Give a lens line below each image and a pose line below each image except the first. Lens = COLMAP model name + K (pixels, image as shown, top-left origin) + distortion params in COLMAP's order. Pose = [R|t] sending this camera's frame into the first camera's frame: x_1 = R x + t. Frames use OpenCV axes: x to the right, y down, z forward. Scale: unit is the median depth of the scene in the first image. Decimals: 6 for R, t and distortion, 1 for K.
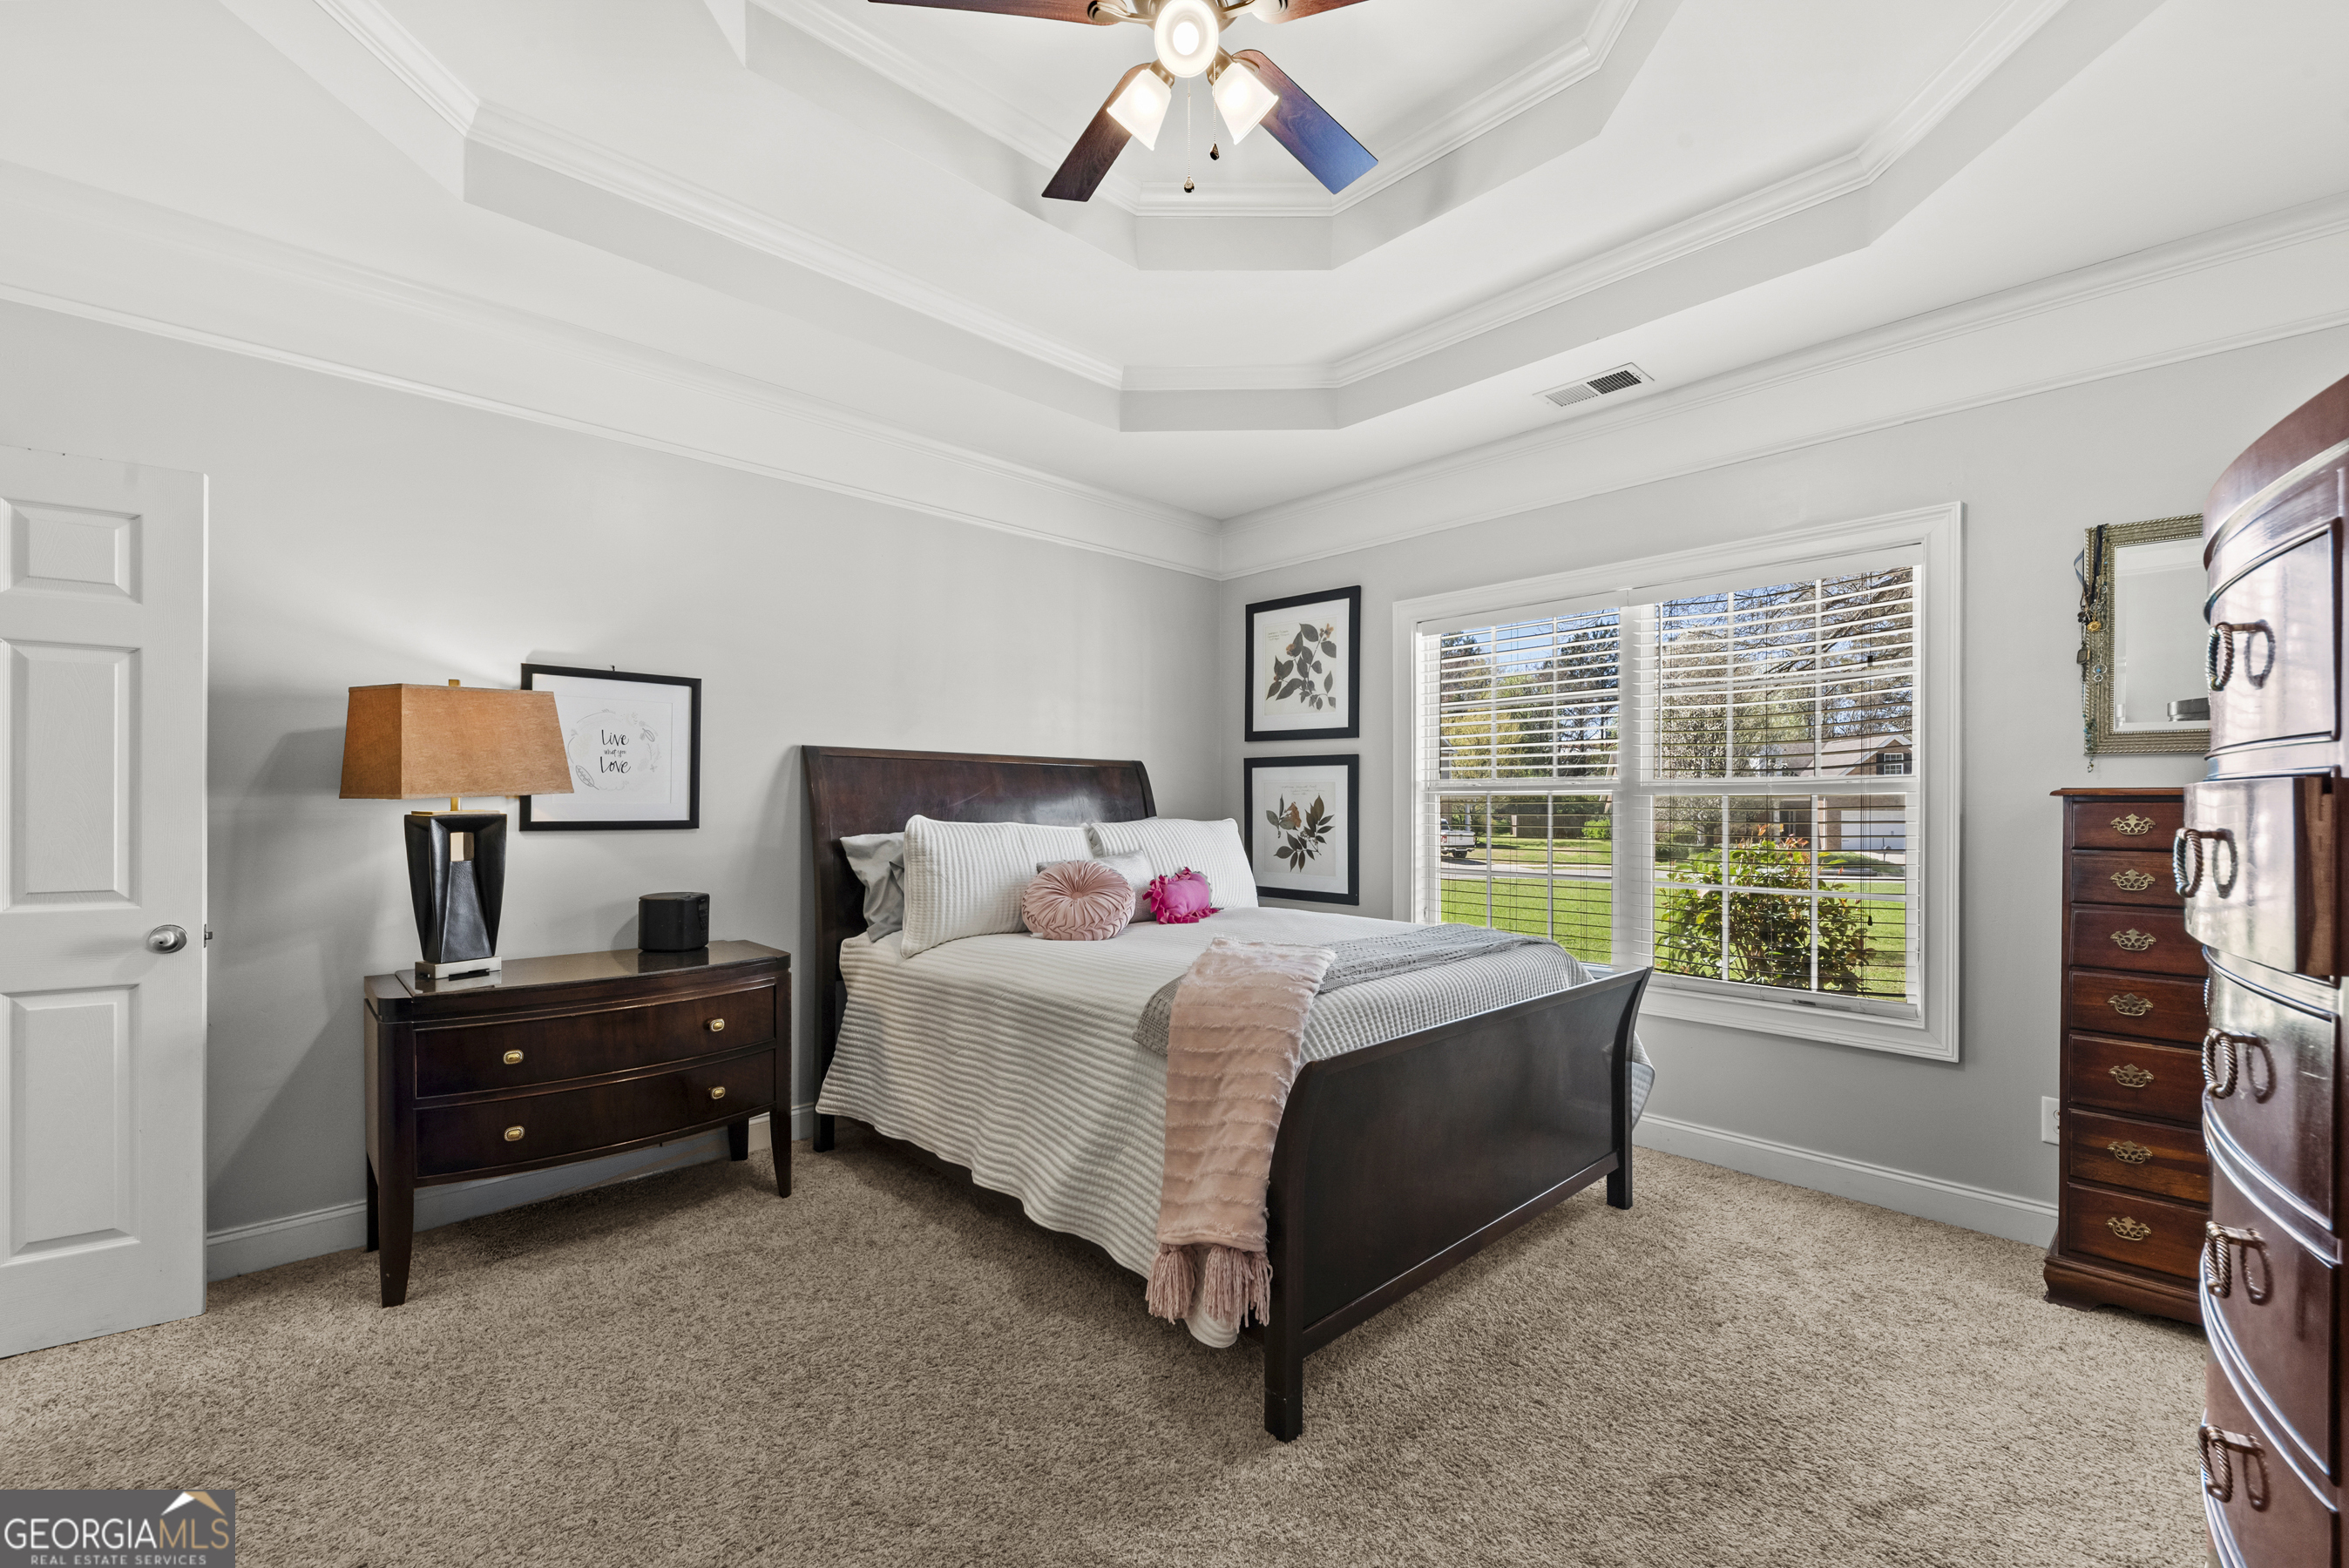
lens RADIAL K [[977.6, 0, 1181.2], [0, 977.6, 803.3], [0, 0, 1]] dist [0.013557, -0.000063]
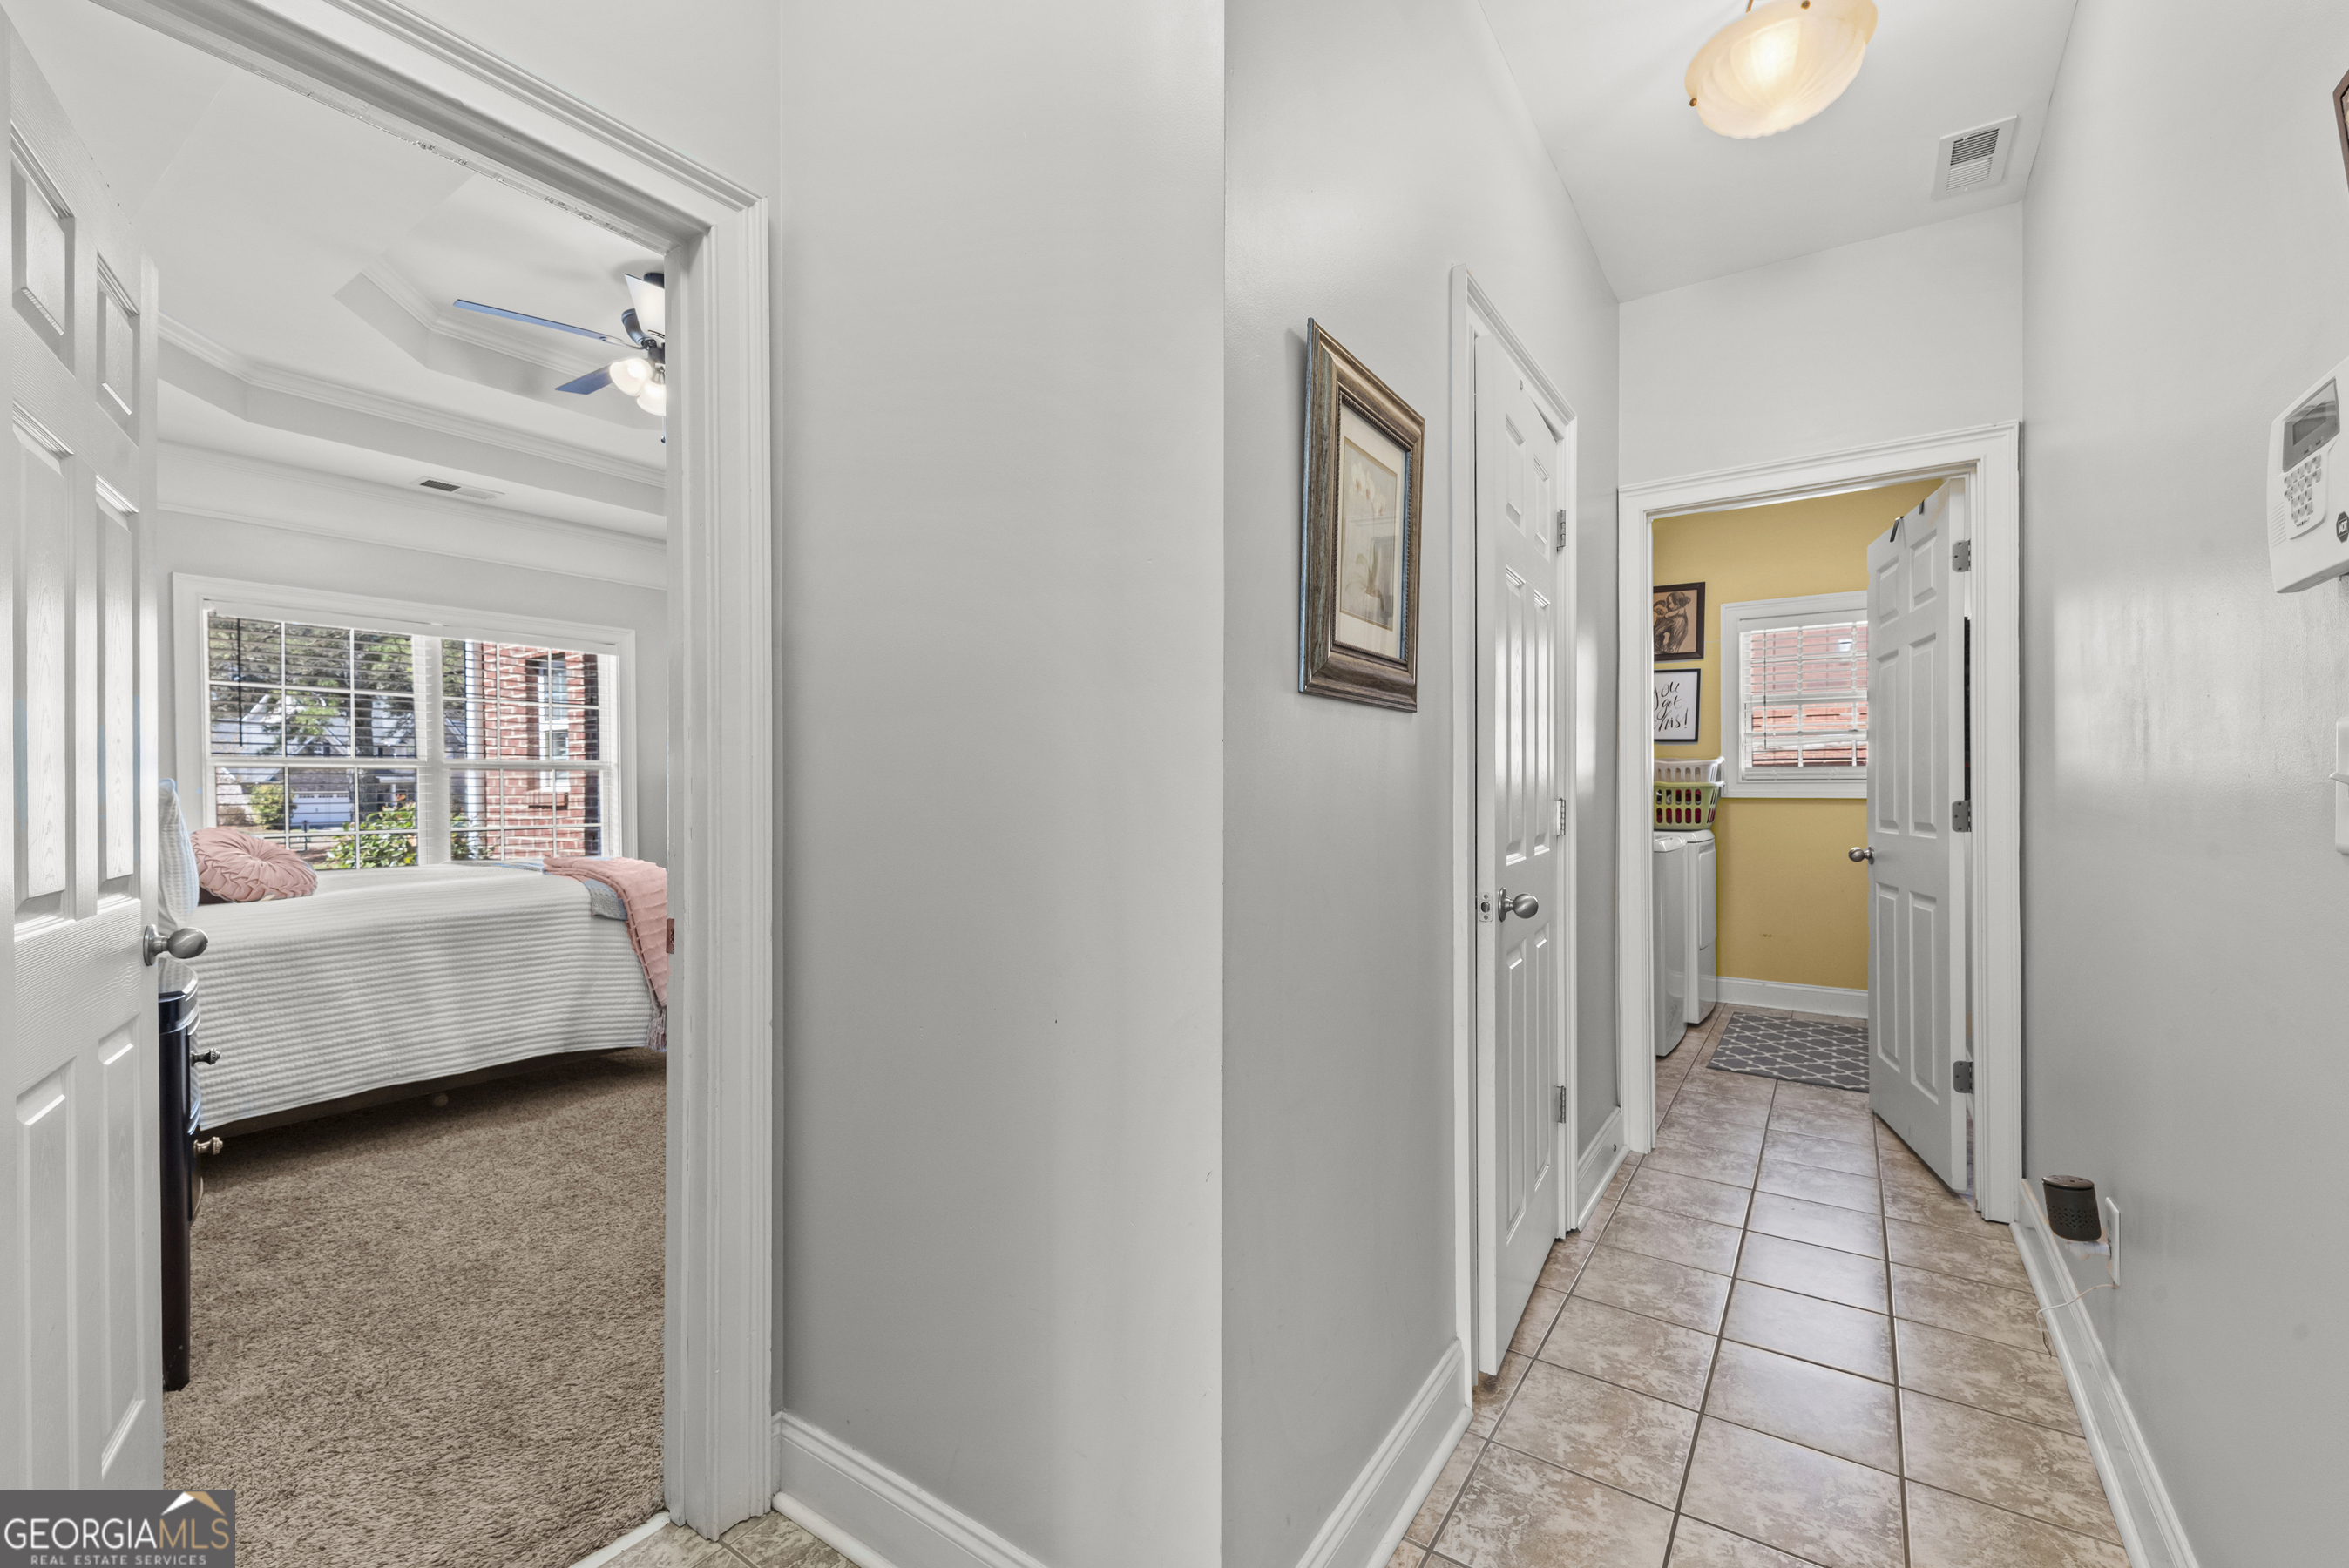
lens RADIAL K [[963.4, 0, 1174.5], [0, 963.4, 784.0], [0, 0, 1]] dist [0.016615, 0.000021]
pose [[-0.214043, 0.002101, 0.976822, -0.923568], [0.000813, 0.999998, -0.001973, 0.013204], [-0.976824, 0.000372, -0.214045, 0.206032]]
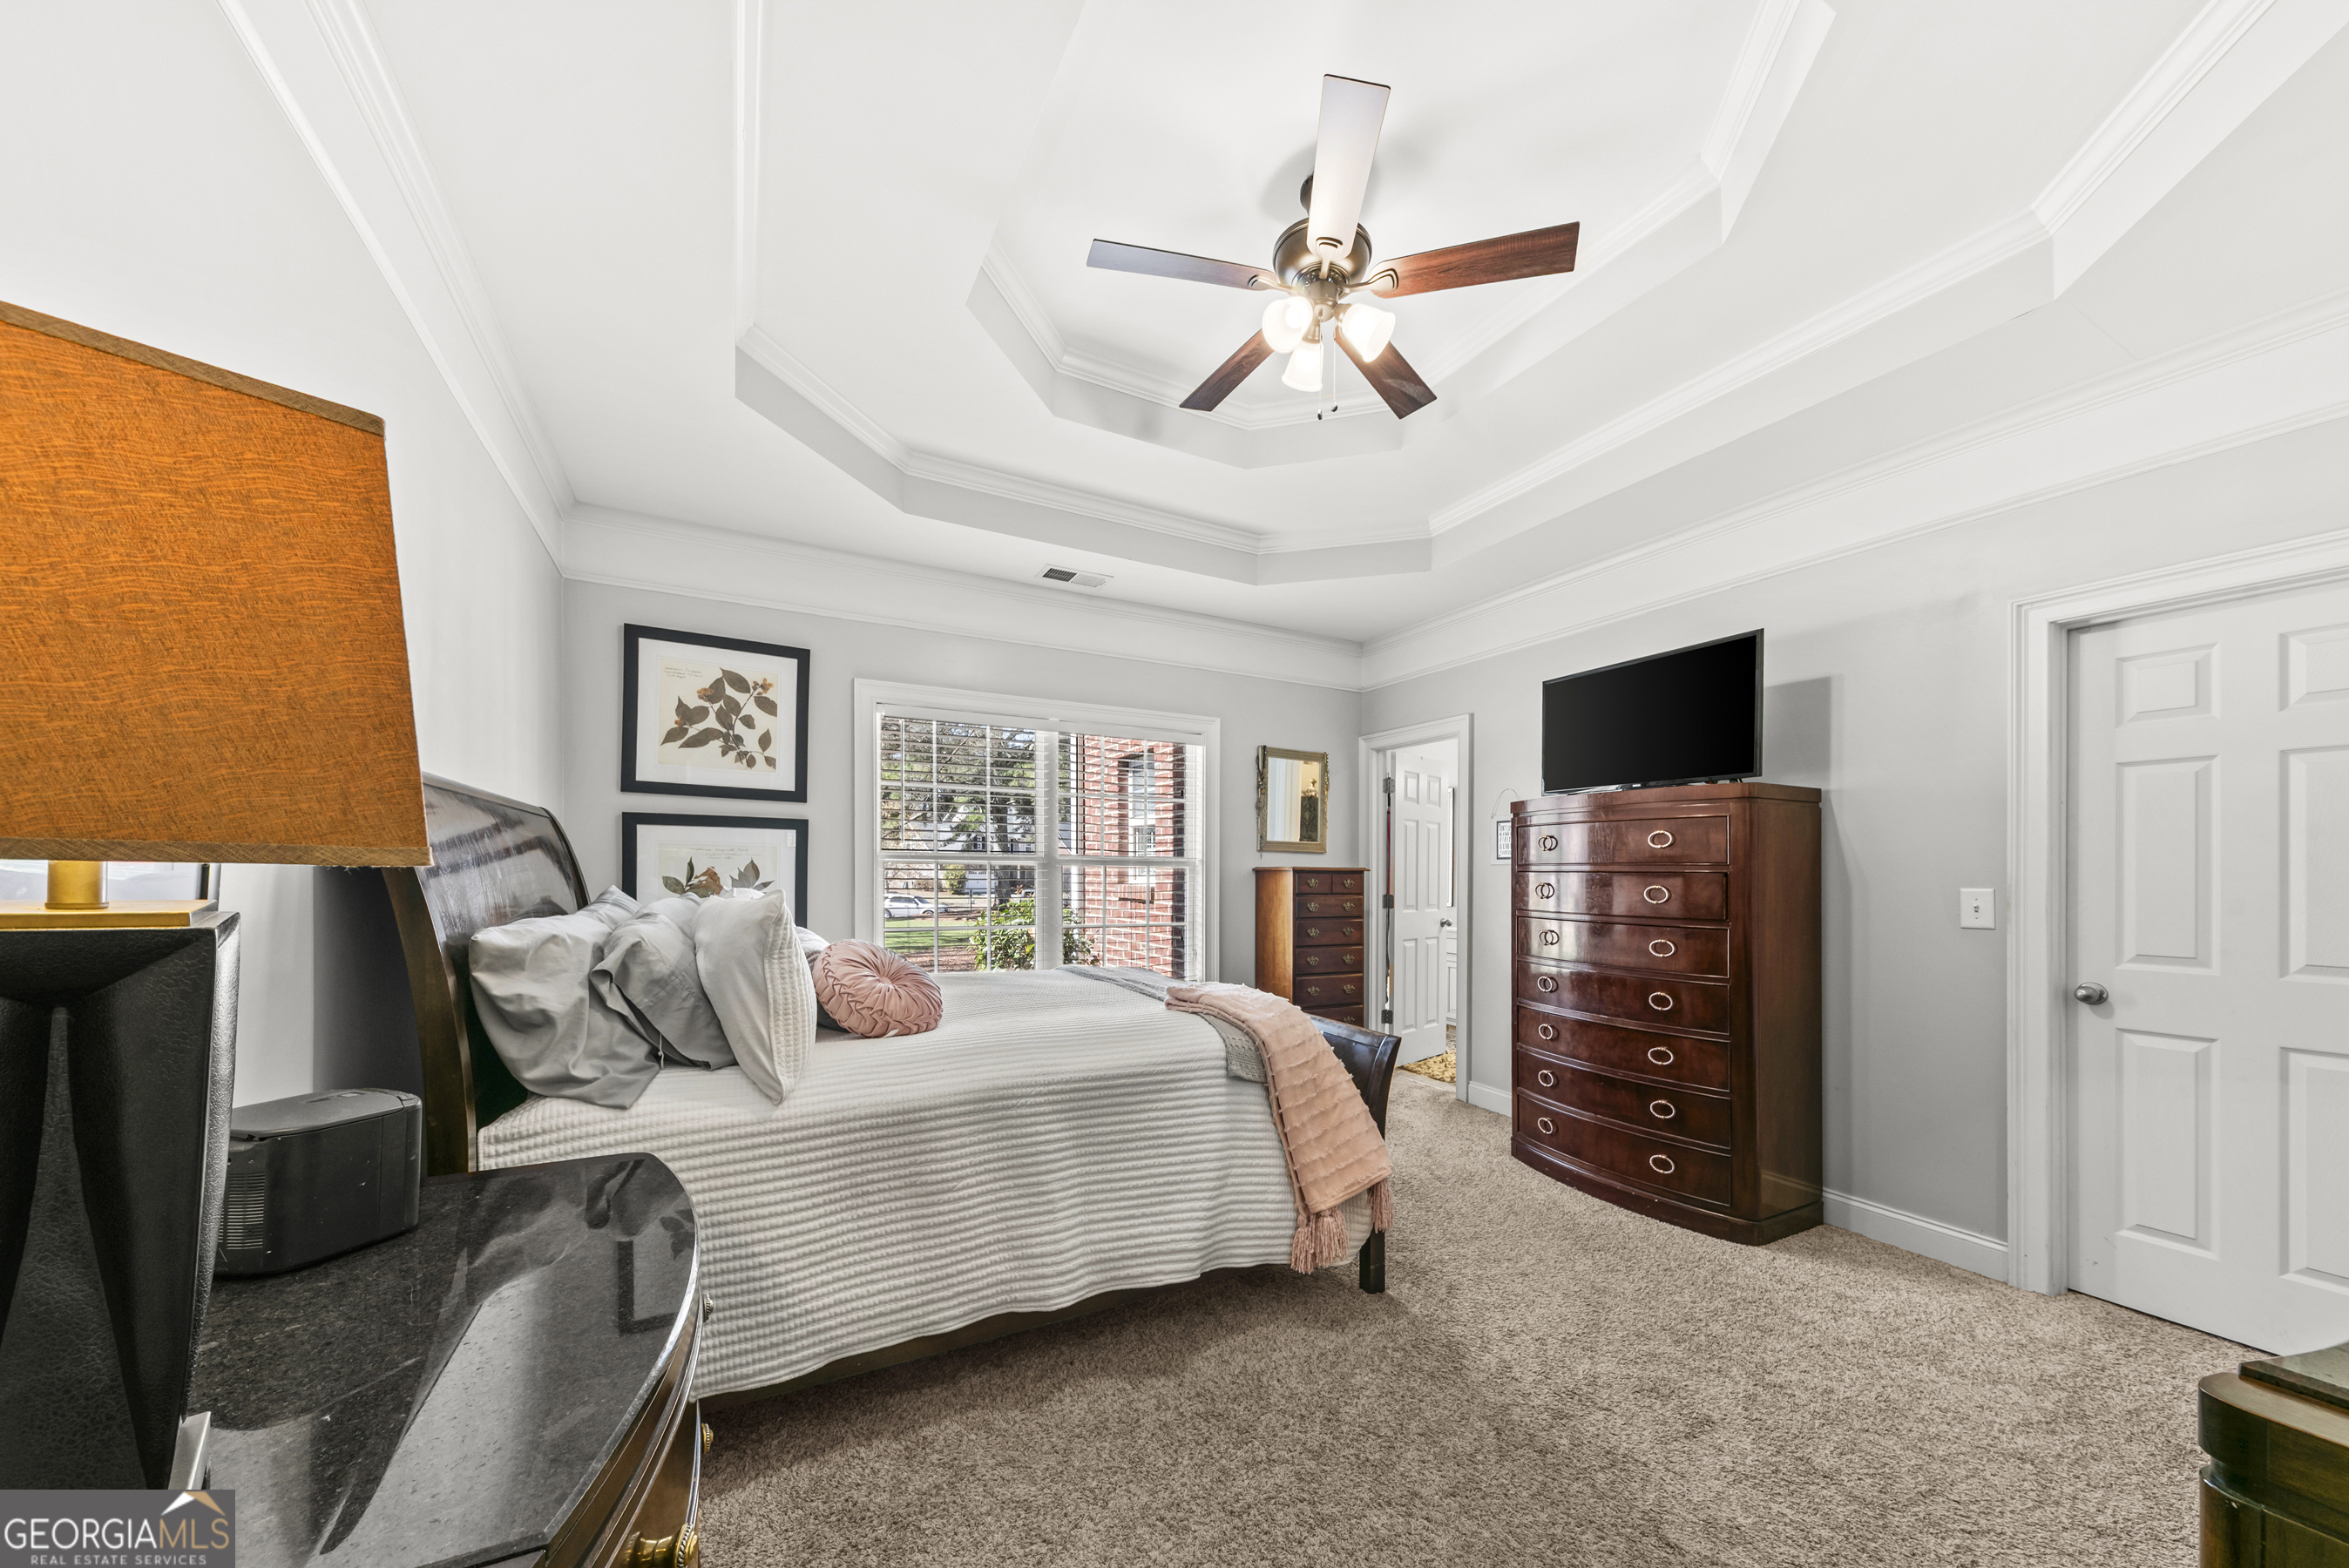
lens RADIAL K [[831.4, 0, 1180.1], [0, 831.4, 867.3], [0, 0, 1]] dist [-0.001251, -0.000045]
pose [[0.267257, 0.006763, 0.963602, -0.519916], [-0.011195, 0.999930, -0.003913, -0.002719], [-0.963560, -0.009742, 0.267314, 0.402838]]
